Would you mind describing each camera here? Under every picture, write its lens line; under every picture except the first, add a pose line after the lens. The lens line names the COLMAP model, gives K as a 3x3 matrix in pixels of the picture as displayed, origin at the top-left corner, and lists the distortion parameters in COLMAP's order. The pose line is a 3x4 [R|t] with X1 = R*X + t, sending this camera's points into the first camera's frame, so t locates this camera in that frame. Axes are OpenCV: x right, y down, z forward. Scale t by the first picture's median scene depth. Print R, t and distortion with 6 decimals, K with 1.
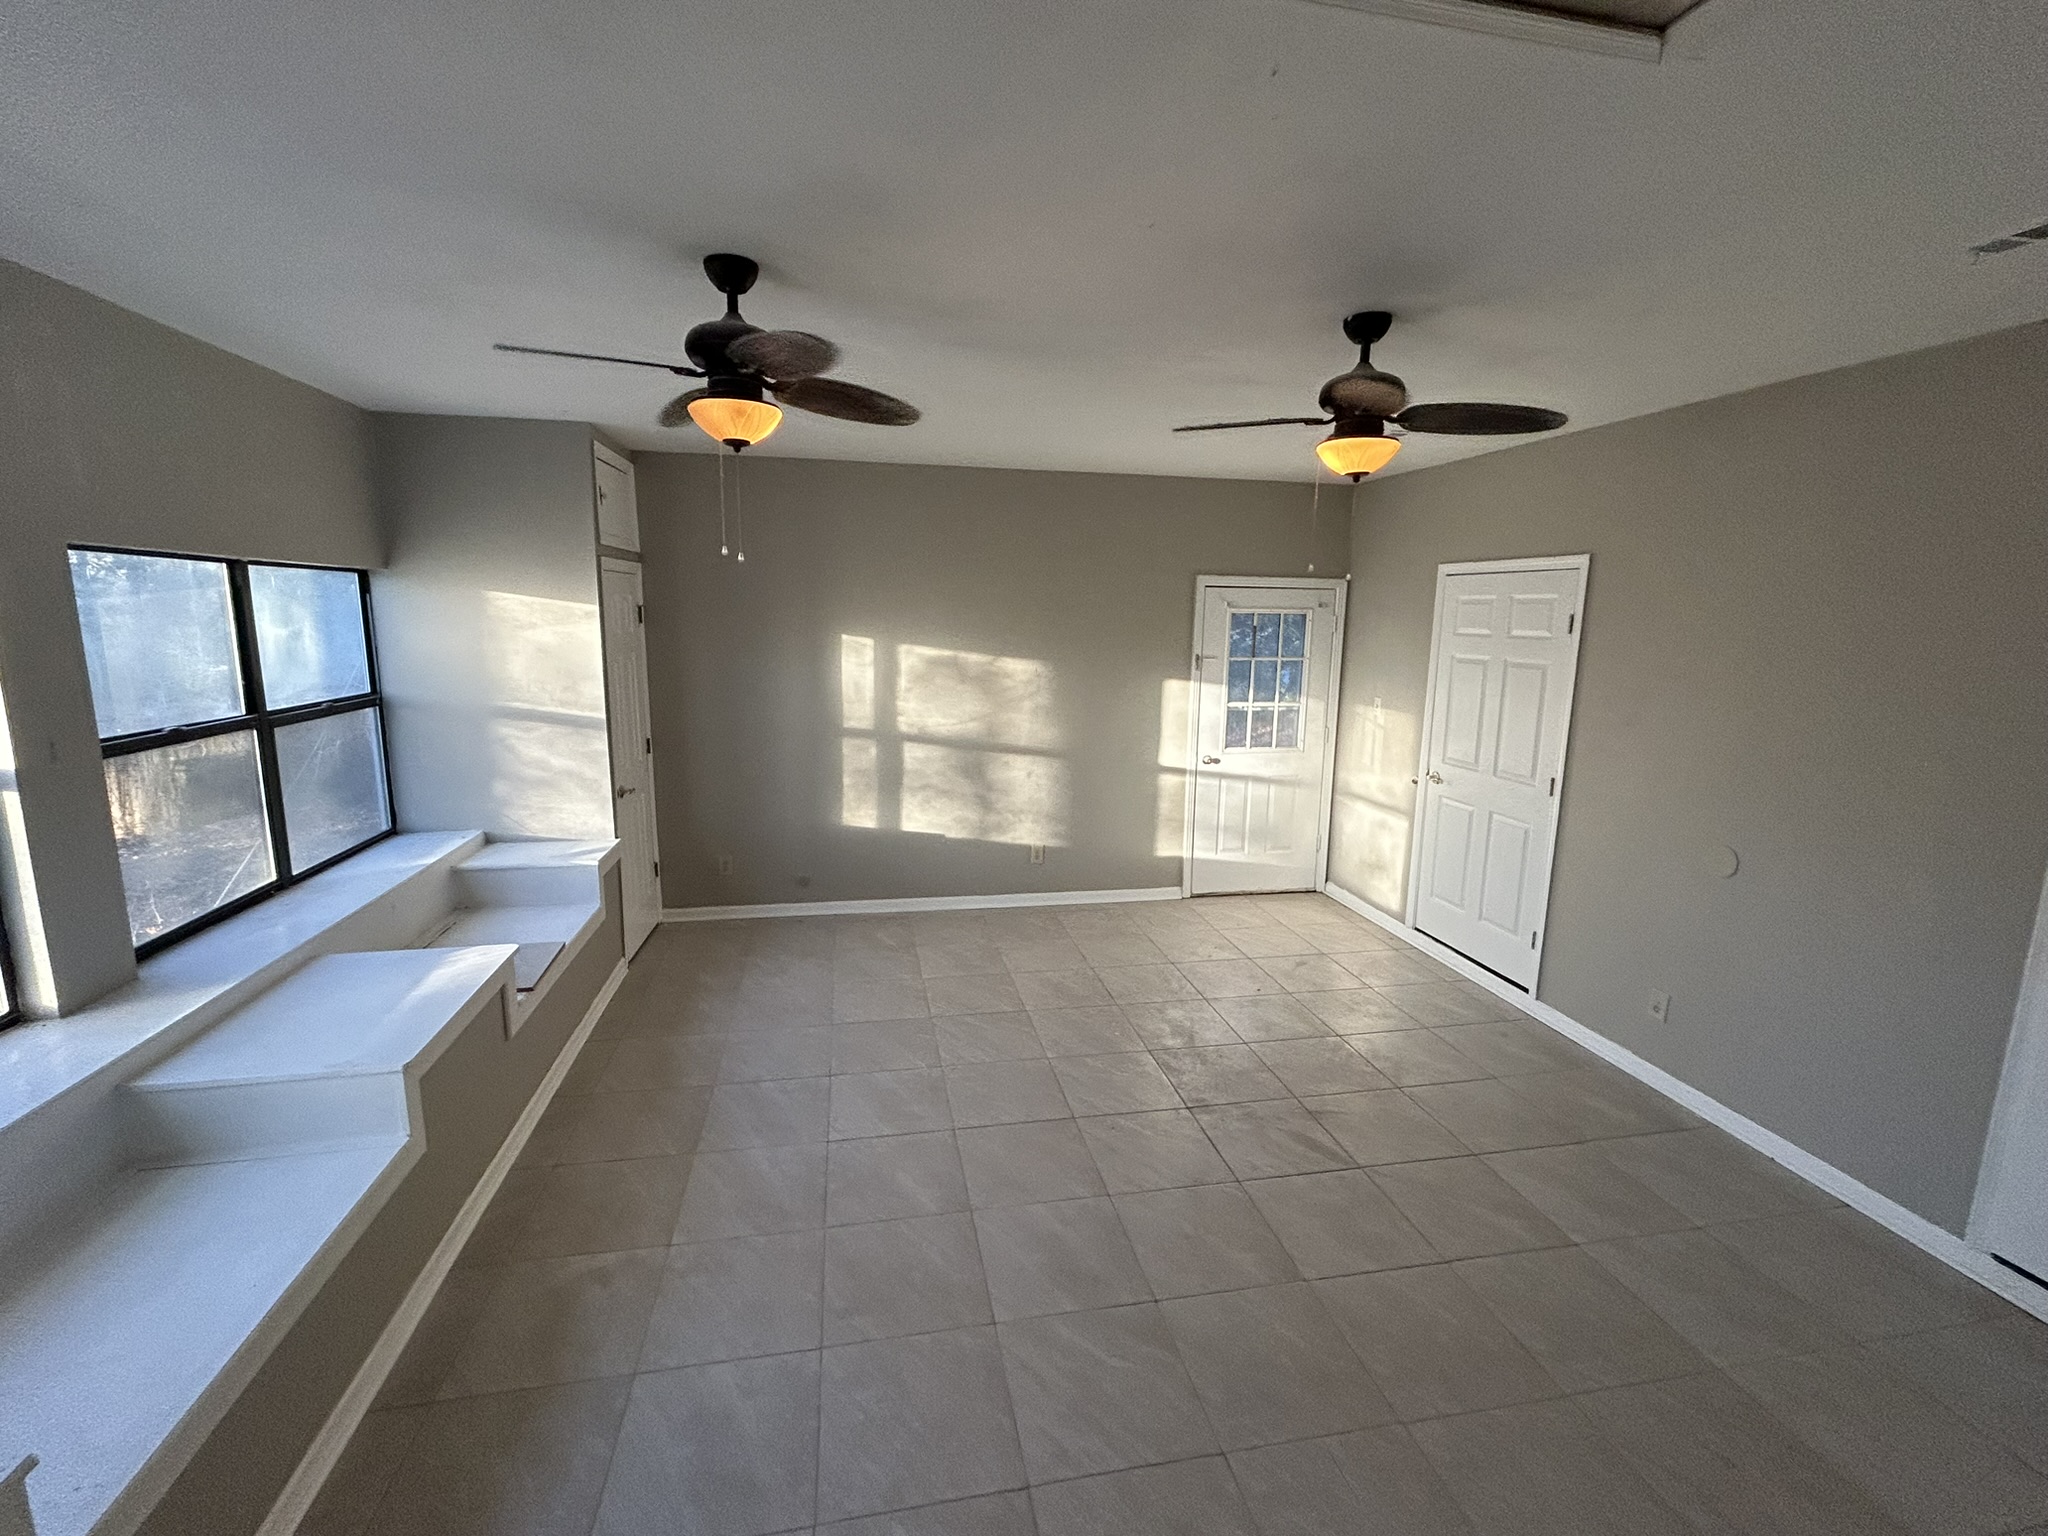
lens RADIAL K [[883.7, 0, 1021.2], [0, 883.7, 764.9], [0, 0, 1]] dist [0.000767, -0.000502]
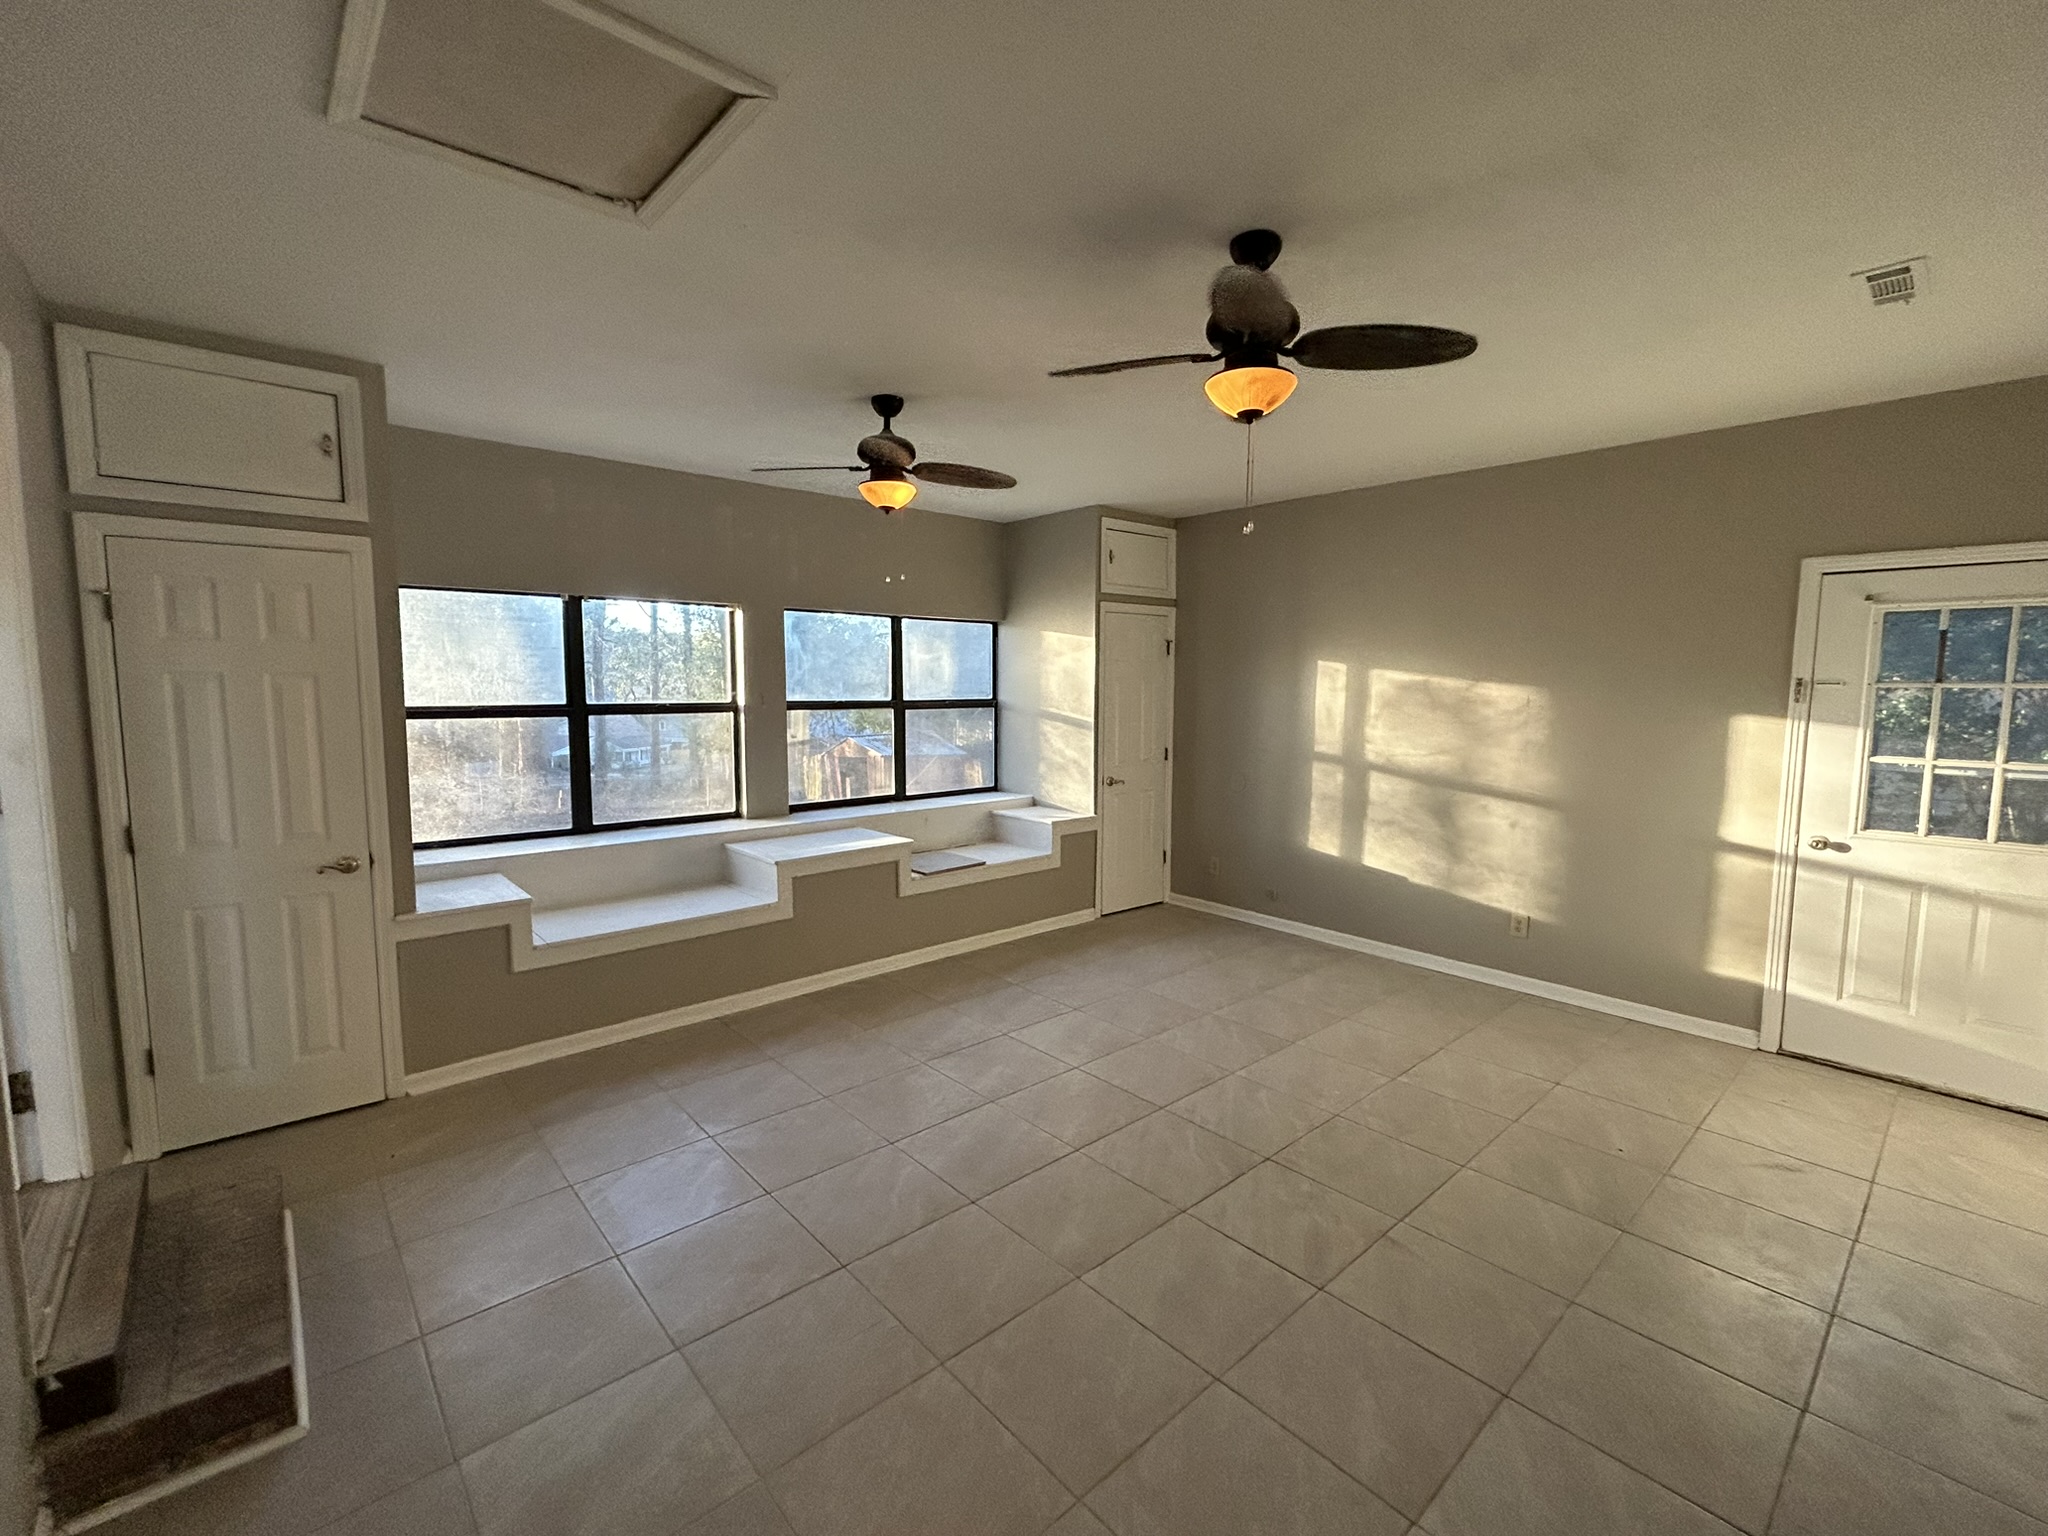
lens RADIAL K [[883.7, 0, 1019.8], [0, 883.7, 767.5], [0, 0, 1]] dist [0.000767, -0.000502]
pose [[0.505510, 0.071469, -0.859856, 0.491964], [-0.146613, 0.989186, -0.003975, 0.029079], [0.850273, 0.128076, 0.510521, 0.187774]]
